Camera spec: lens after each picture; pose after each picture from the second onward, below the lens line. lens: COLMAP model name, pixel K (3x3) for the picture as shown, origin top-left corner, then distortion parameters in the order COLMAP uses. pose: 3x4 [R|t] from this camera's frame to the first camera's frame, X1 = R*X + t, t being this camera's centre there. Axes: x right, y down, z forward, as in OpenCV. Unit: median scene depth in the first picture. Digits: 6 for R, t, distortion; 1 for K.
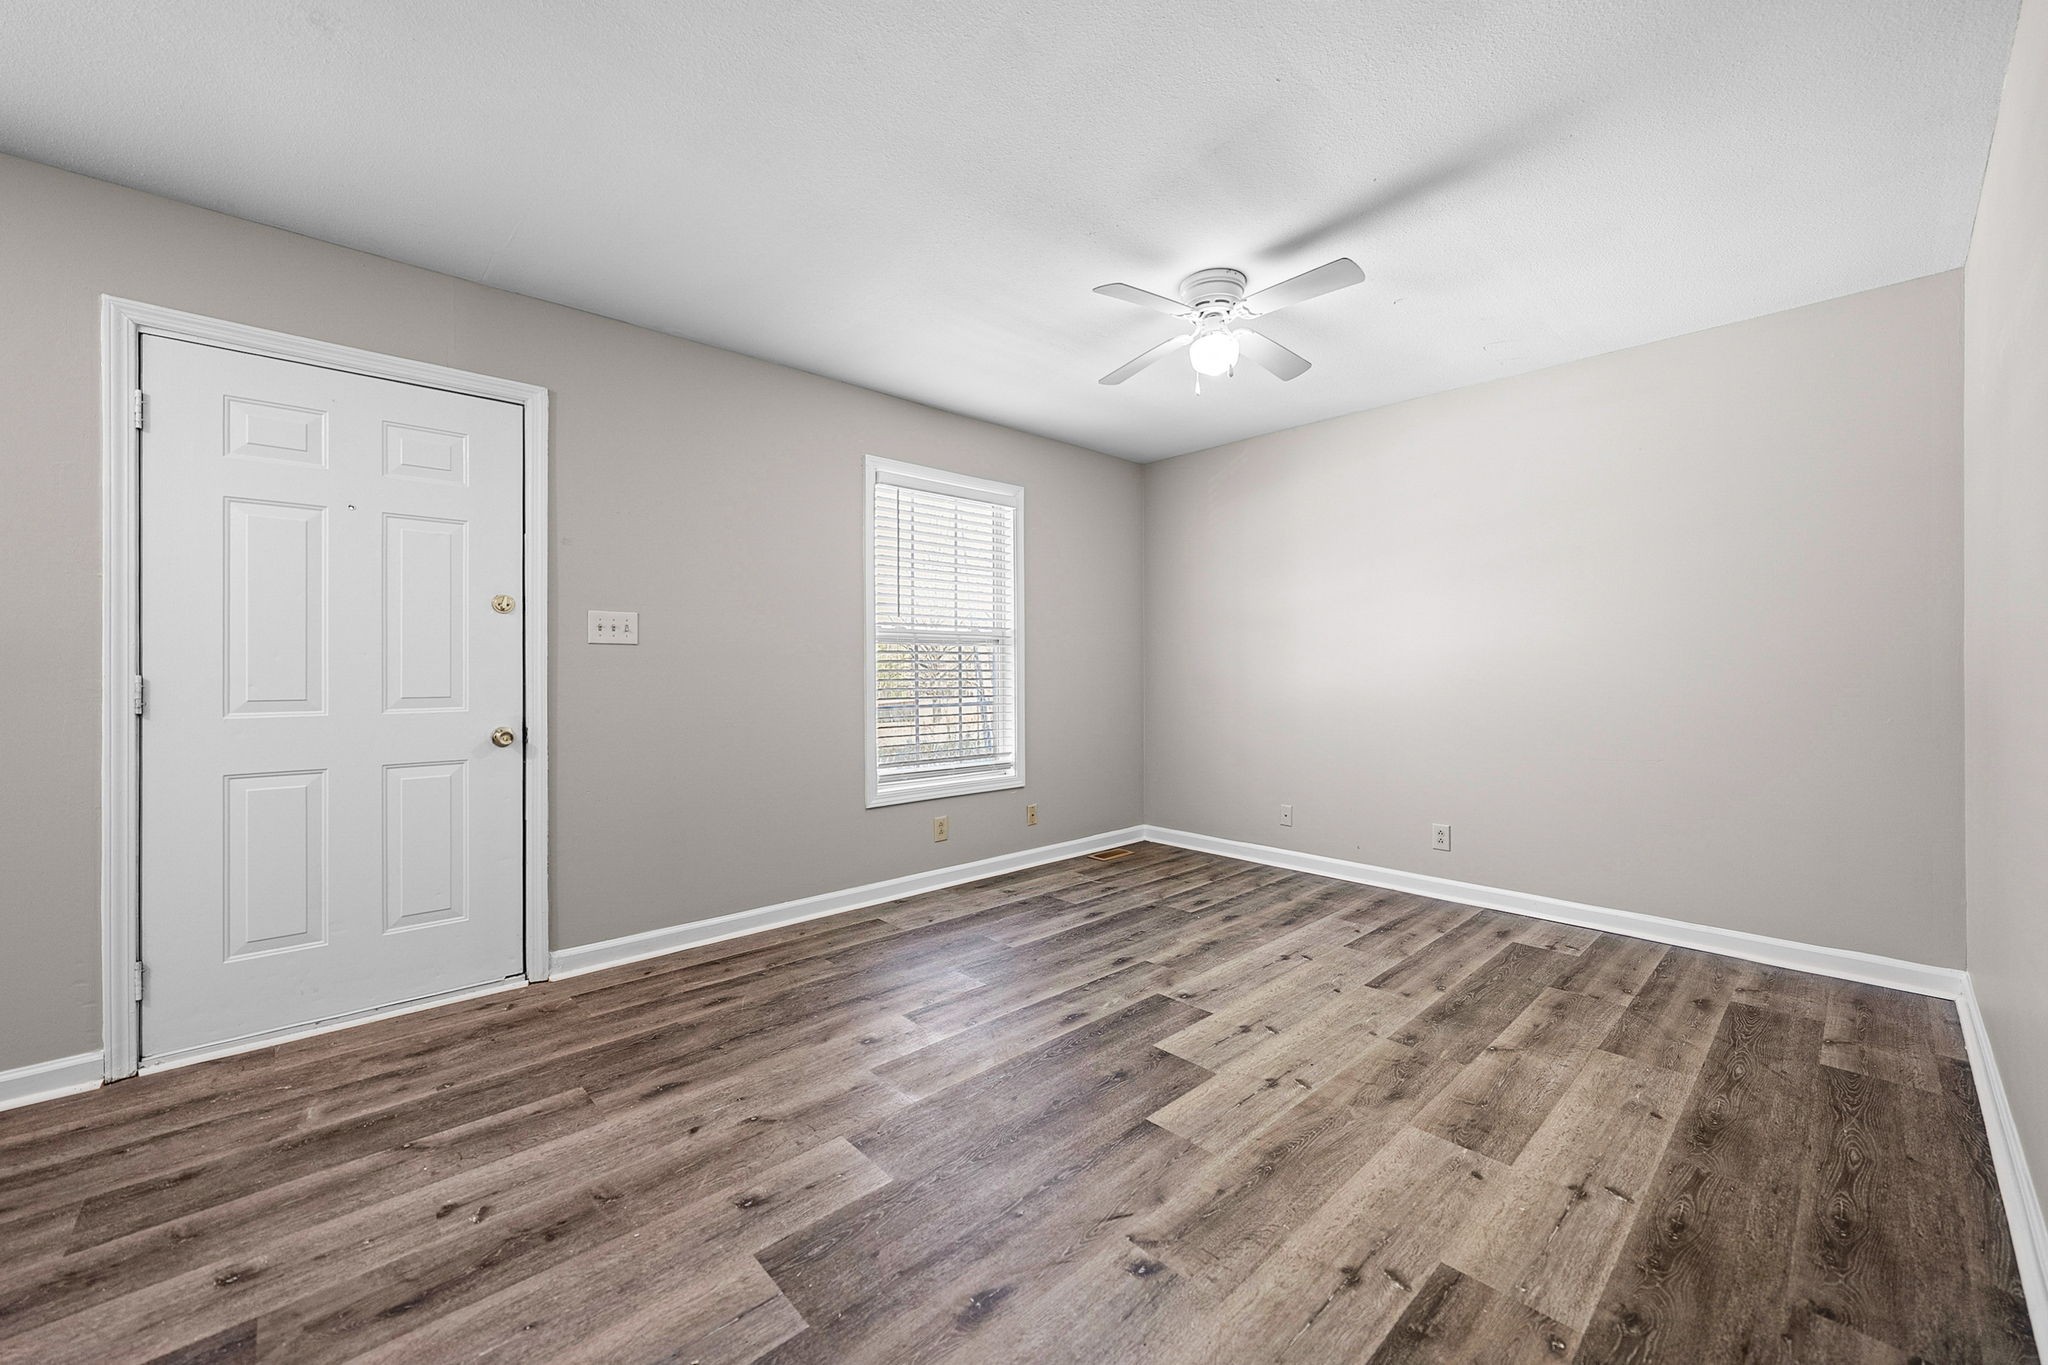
lens RADIAL K [[796.5, 0, 1030.2], [0, 796.5, 667.4], [0, 0, 1]] dist [-0.000077, -0.000408]
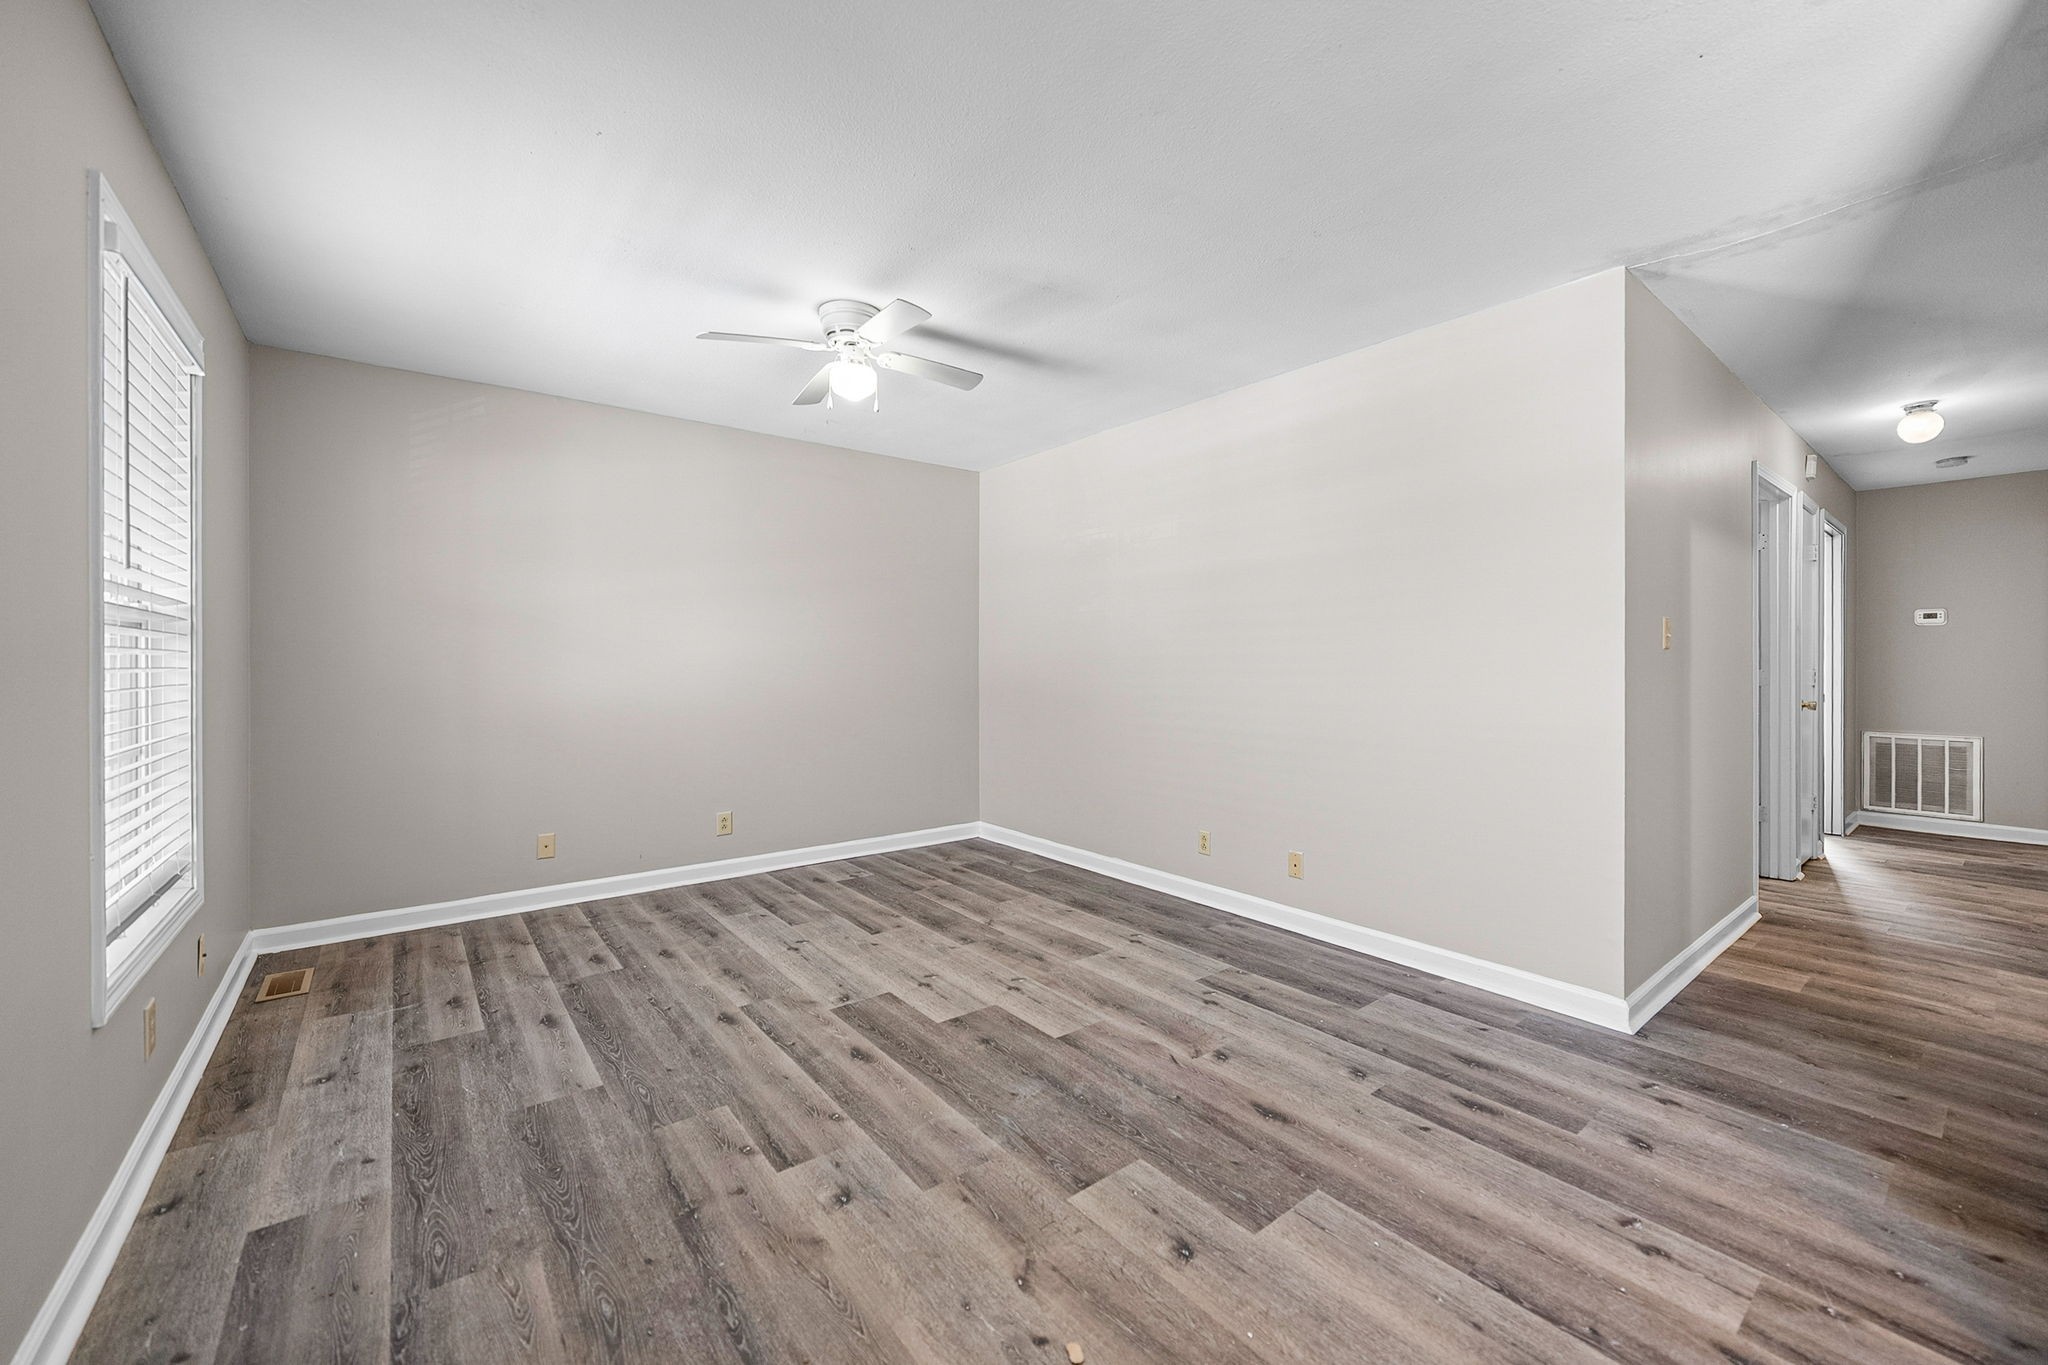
lens RADIAL K [[804.7, 0, 1039.7], [0, 804.7, 658.5], [0, 0, 1]] dist [-0.001958, -0.000227]
pose [[0.075679, 0.006168, 0.997113, -0.886662], [-0.001610, 0.999980, -0.006064, -0.016247], [-0.997131, -0.001147, 0.075687, 0.738948]]
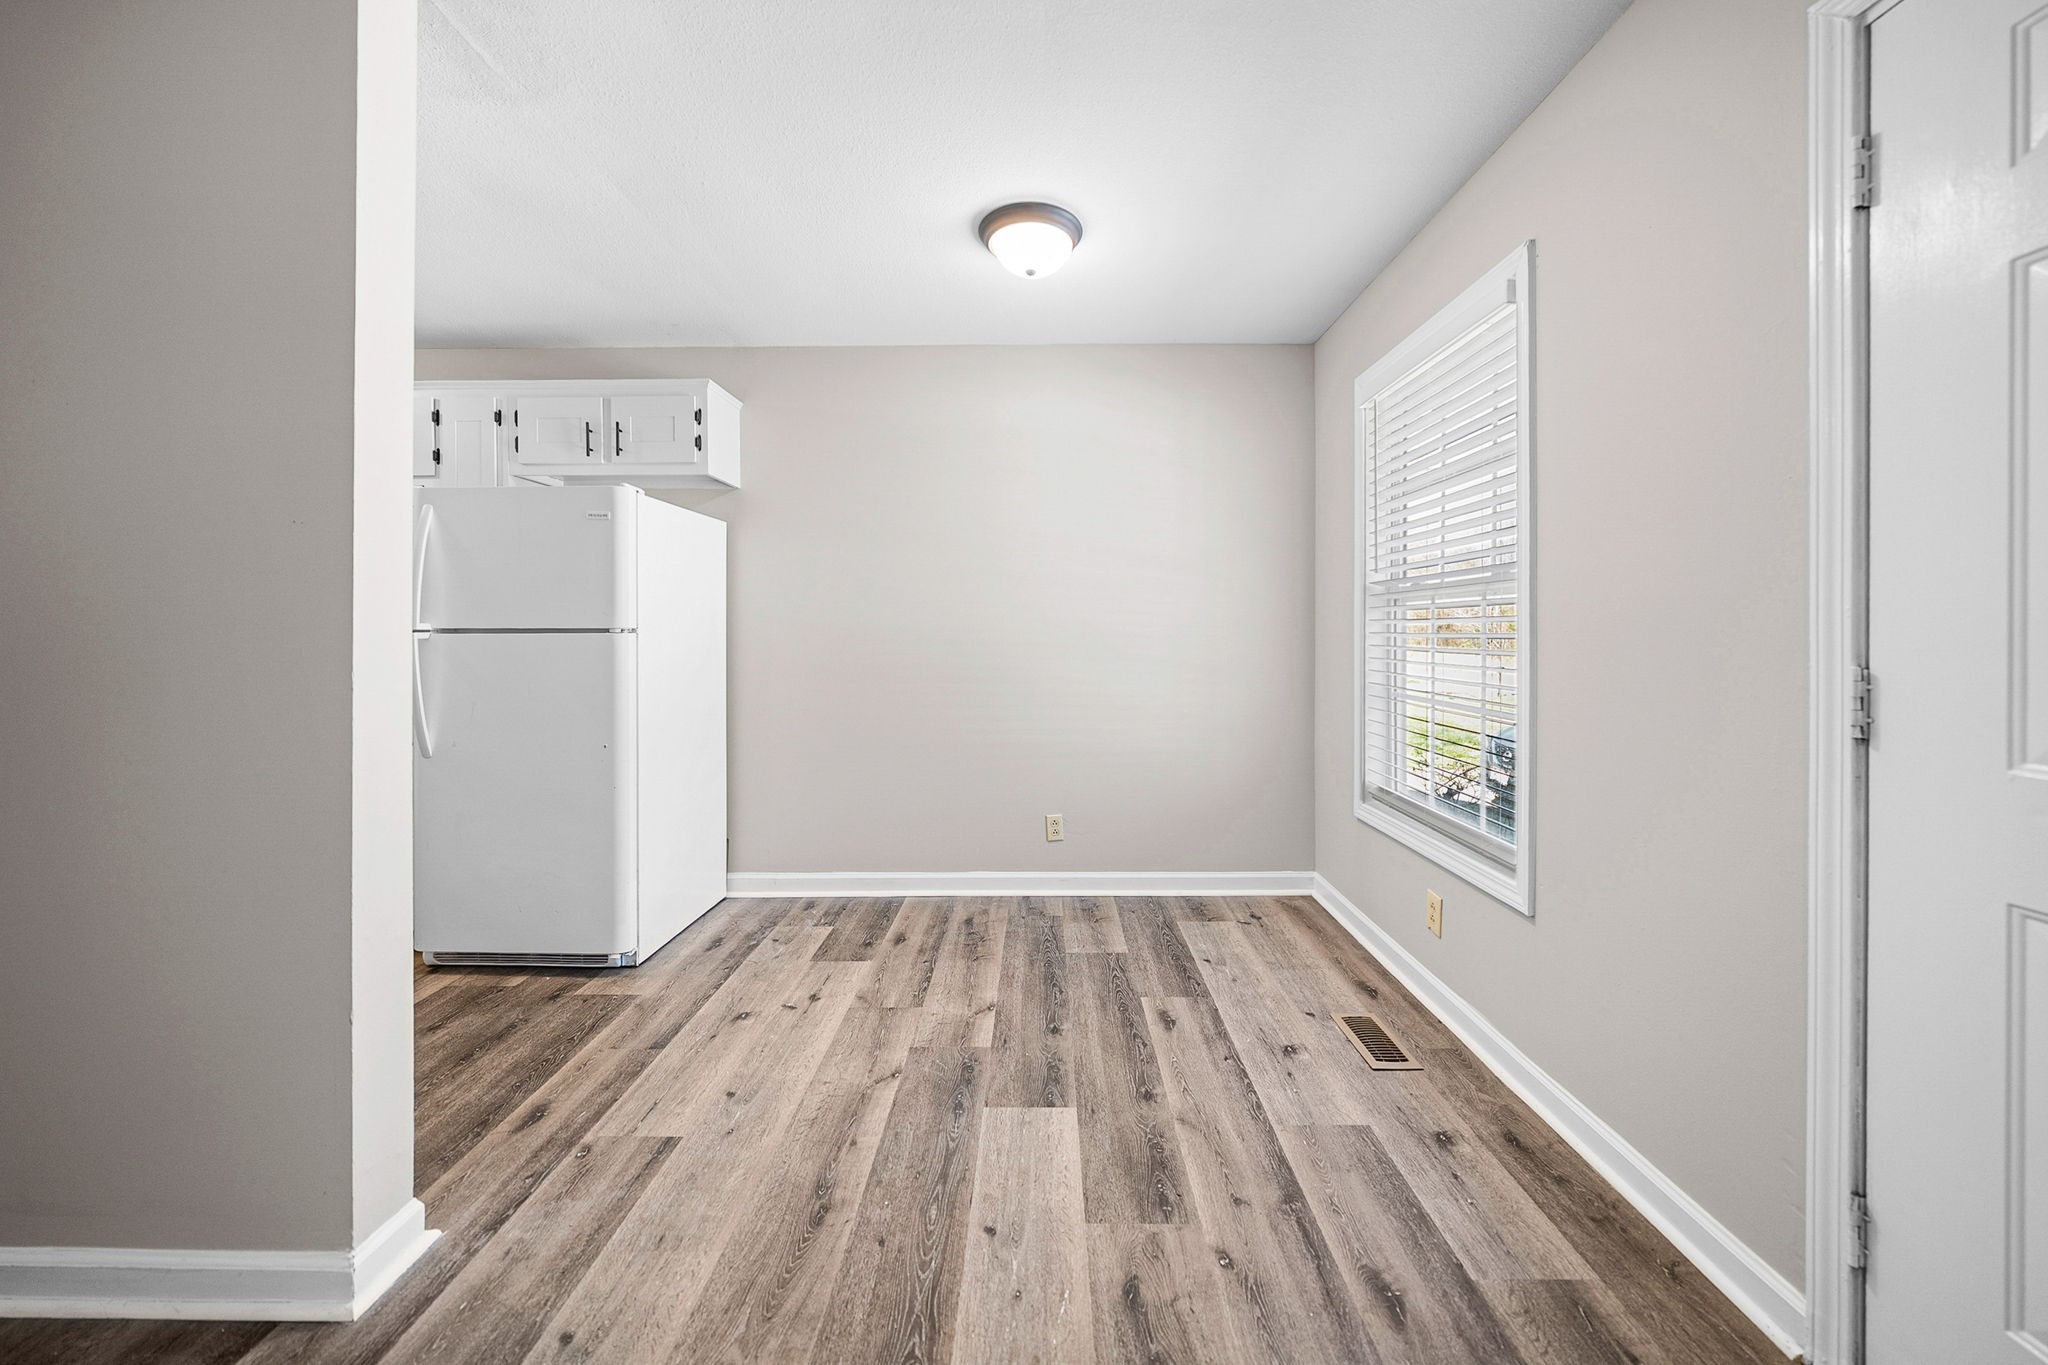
lens RADIAL K [[738.4, 0, 1038.7], [0, 738.4, 631.9], [0, 0, 1]] dist [-0.000961, -0.000112]
pose [[-0.686161, 0.000853, -0.727449, -0.331941], [0.000343, 1.000000, 0.000849, -0.012792], [0.727449, 0.000333, -0.686161, 0.834001]]
